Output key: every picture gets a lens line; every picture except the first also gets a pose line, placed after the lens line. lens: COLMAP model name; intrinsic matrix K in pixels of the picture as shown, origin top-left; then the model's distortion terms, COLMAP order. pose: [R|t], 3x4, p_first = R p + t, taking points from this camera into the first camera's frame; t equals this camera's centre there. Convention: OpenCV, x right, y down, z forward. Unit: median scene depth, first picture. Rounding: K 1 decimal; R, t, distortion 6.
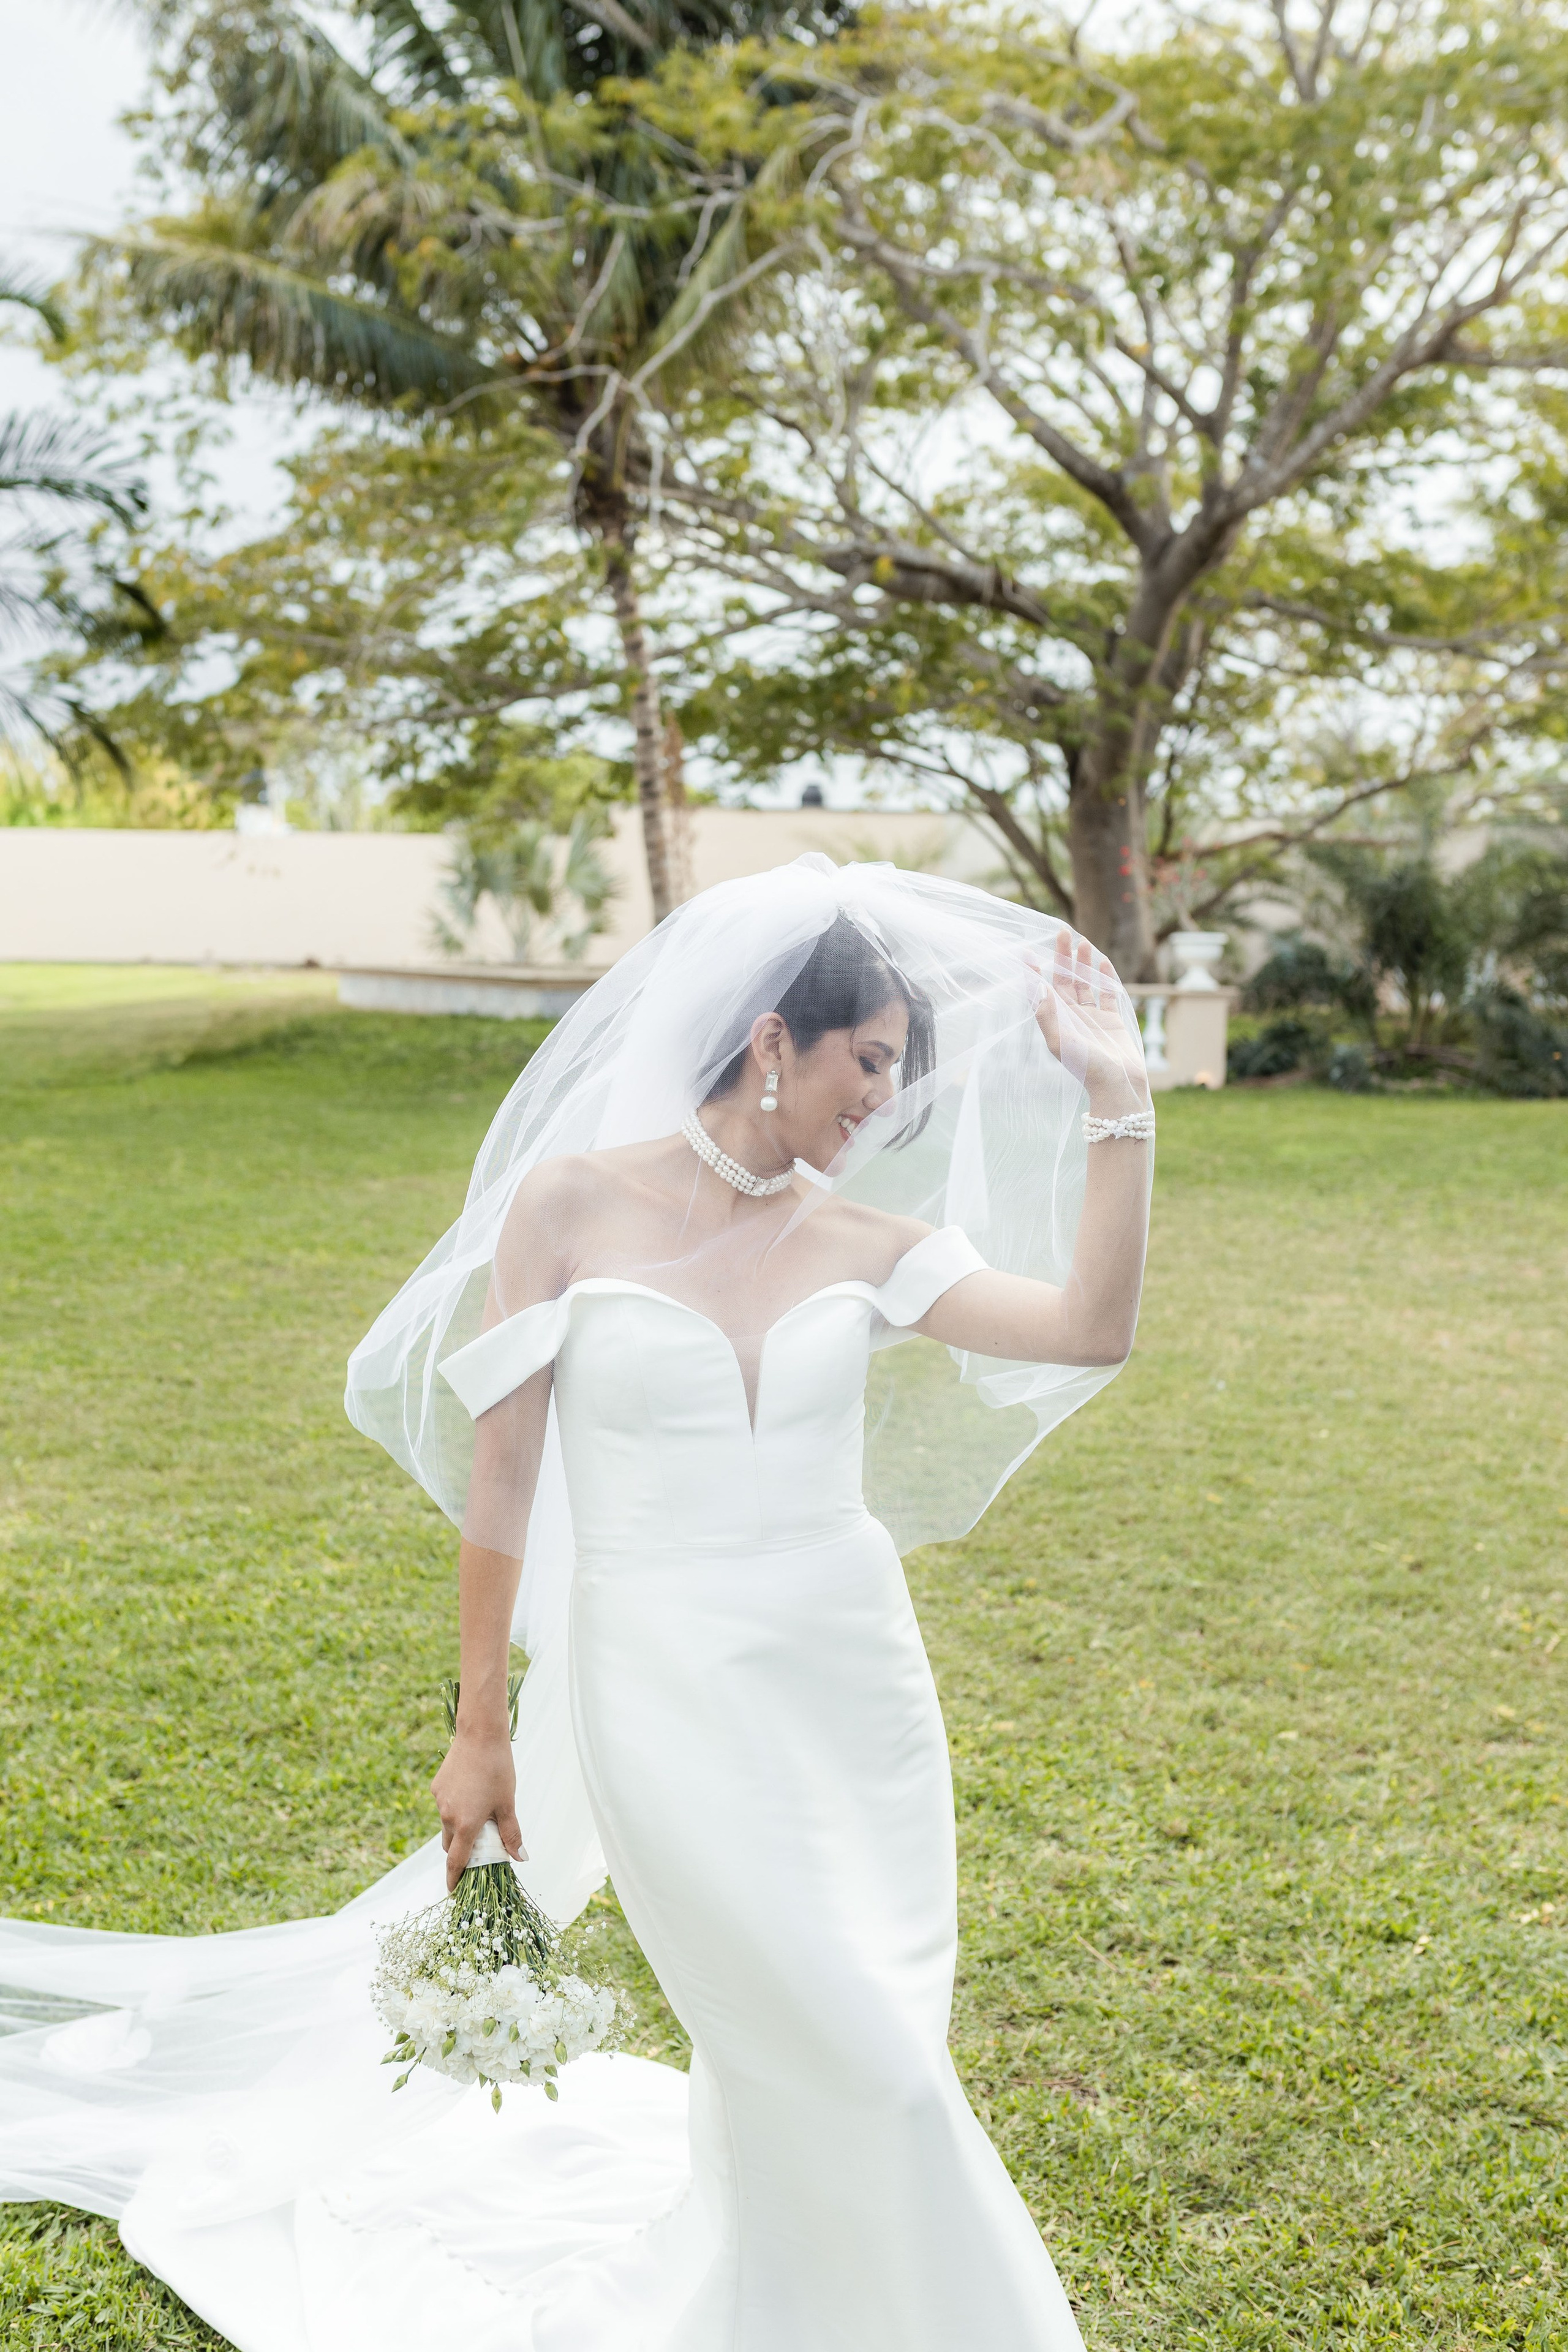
lens RADIAL K [[2292.3, 0, 801.0], [0, 2292.3, 1148.2], [0, 0, 1]] dist [0.001250, 0.001267]
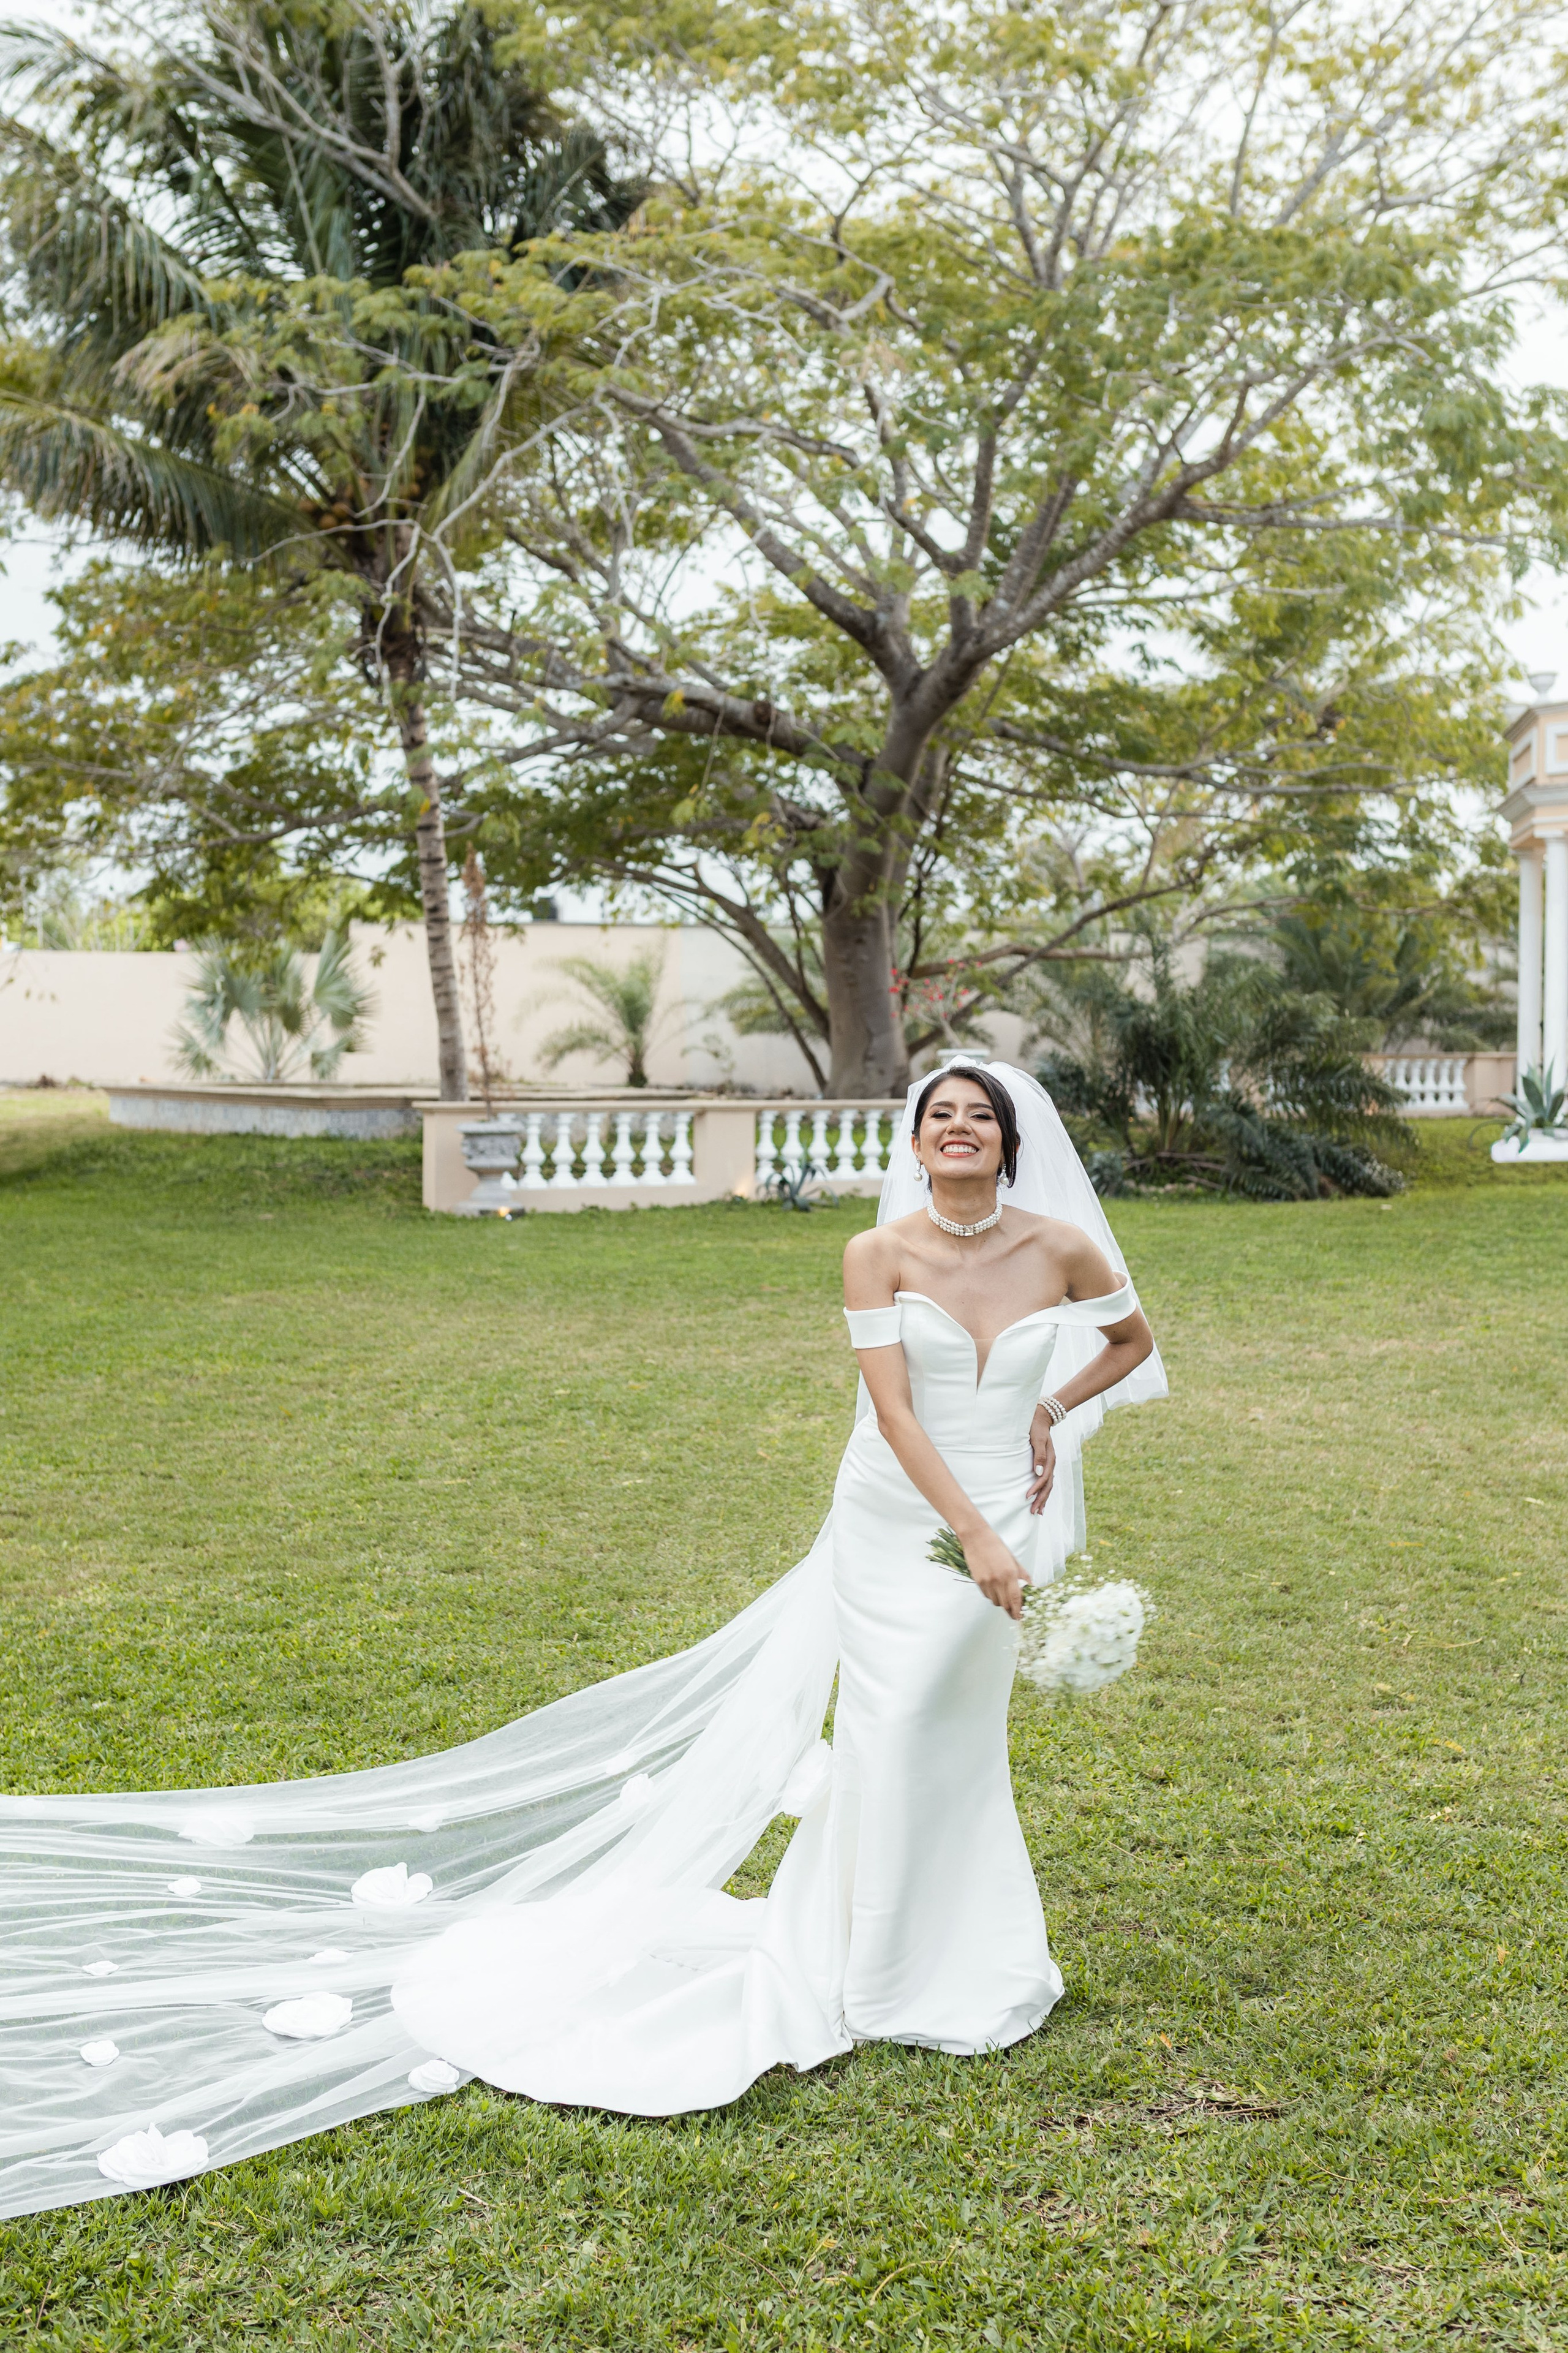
lens RADIAL K [[2334.4, 0, 721.2], [0, 2334.4, 1128.3], [0, 0, 1]] dist [-0.005755, 0.002163]
pose [[0.995863, -0.012888, 0.089954, -0.034176], [0.017955, 0.998284, -0.055742, 0.000647], [-0.089081, 0.057127, 0.994385, -0.053723]]
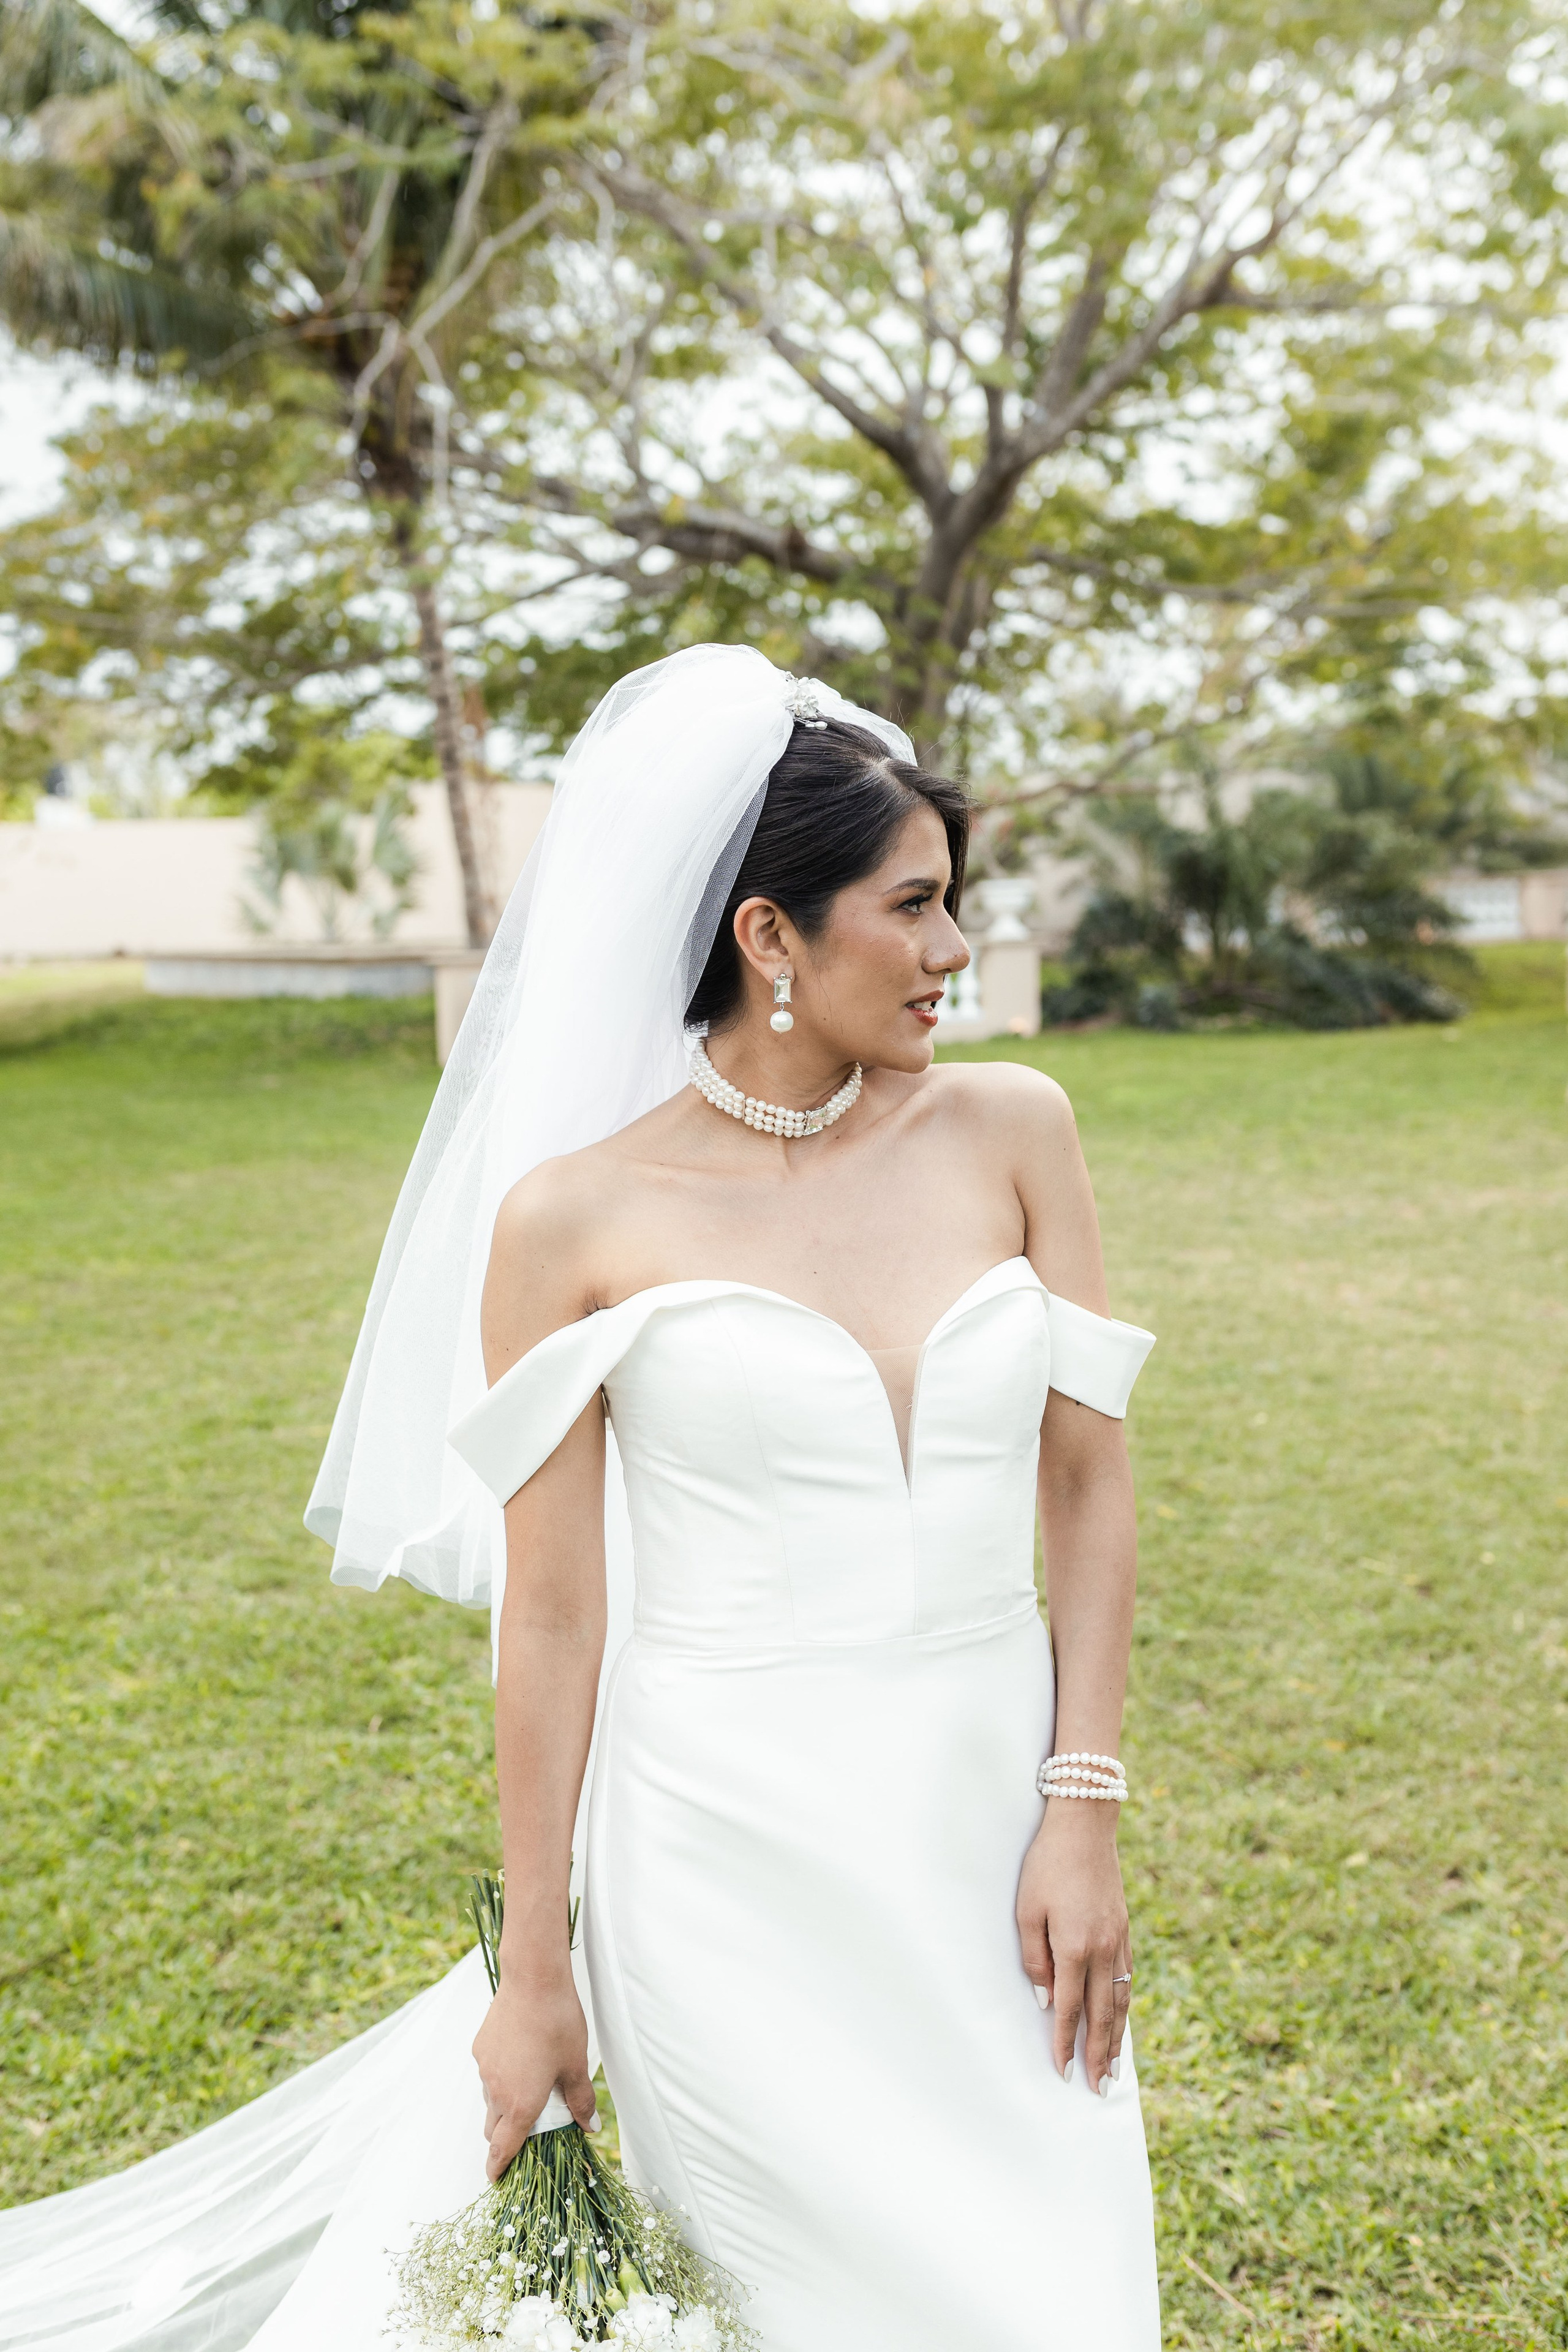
lens RADIAL K [[2157.5, 0, 784.0], [0, 2157.5, 1176.0], [0, 0, 1]] dist [0.005350, 0.004821]
pose [[0.995541, -0.051824, 0.078819, -0.005790], [0.049199, 0.998179, 0.034899, -0.002582], [-0.080484, -0.030865, 0.996278, 0.056581]]
